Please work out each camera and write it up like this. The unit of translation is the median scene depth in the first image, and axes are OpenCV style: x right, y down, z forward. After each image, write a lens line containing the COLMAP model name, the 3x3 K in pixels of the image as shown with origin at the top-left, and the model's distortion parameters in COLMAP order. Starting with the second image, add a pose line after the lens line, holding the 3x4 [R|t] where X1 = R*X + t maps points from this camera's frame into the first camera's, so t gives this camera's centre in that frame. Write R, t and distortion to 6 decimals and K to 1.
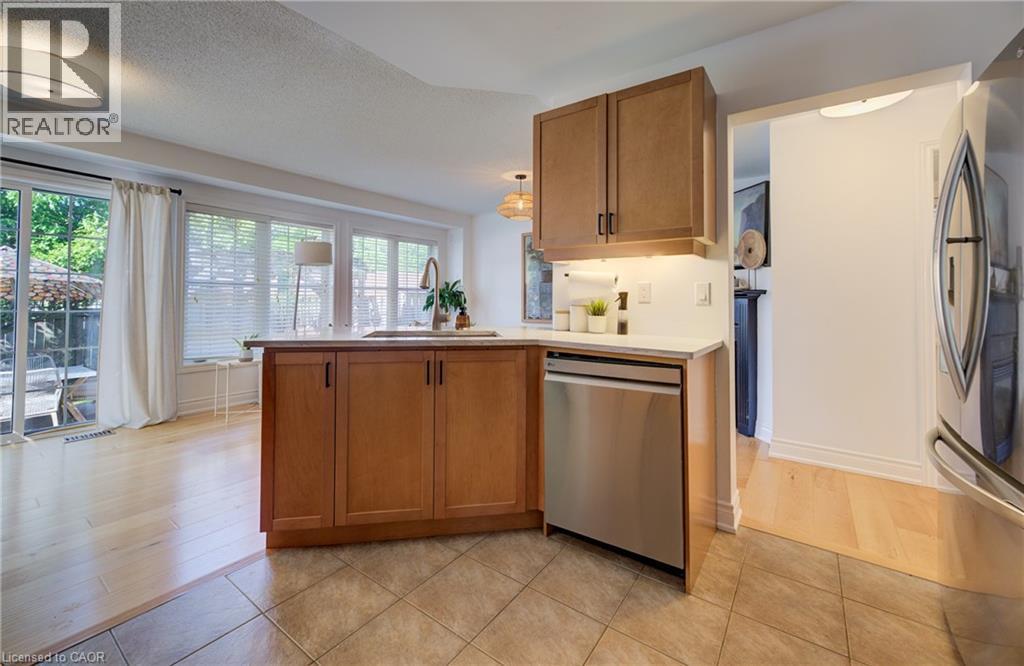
lens RADIAL K [[410.0, 0, 517.0], [0, 410.0, 294.6], [0, 0, 1]] dist [0.000561, -0.002609]
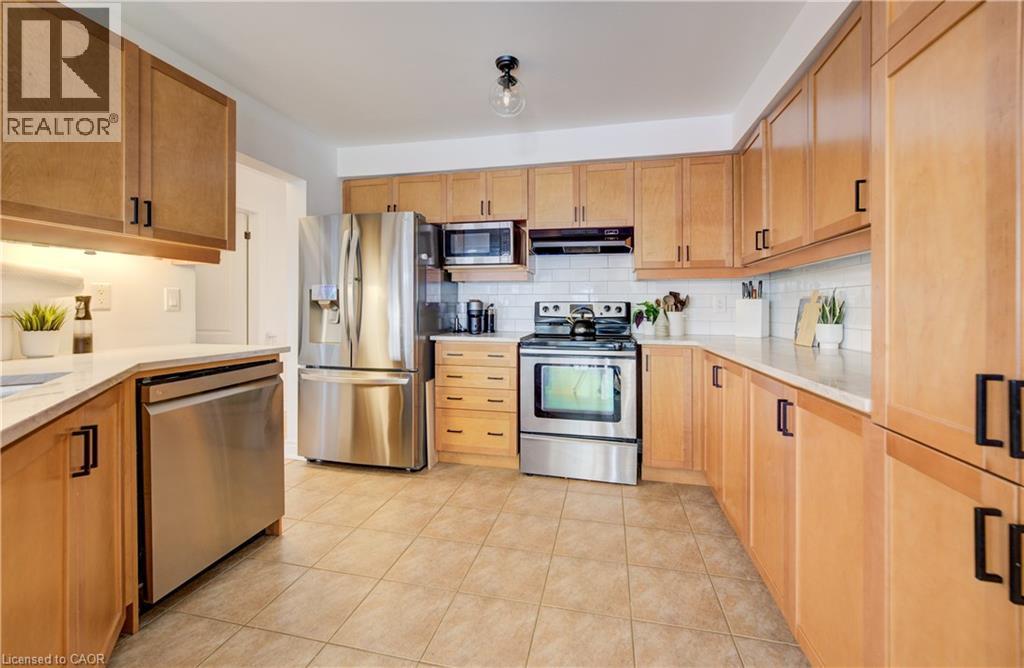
lens RADIAL K [[404.0, 0, 515.4], [0, 404.0, 315.0], [0, 0, 1]] dist [-0.000981, 0.000154]
pose [[-0.380792, -0.027404, 0.924255, -0.430768], [-0.020422, 0.999566, 0.021223, -0.001990], [-0.924435, -0.010794, -0.381186, 0.339177]]
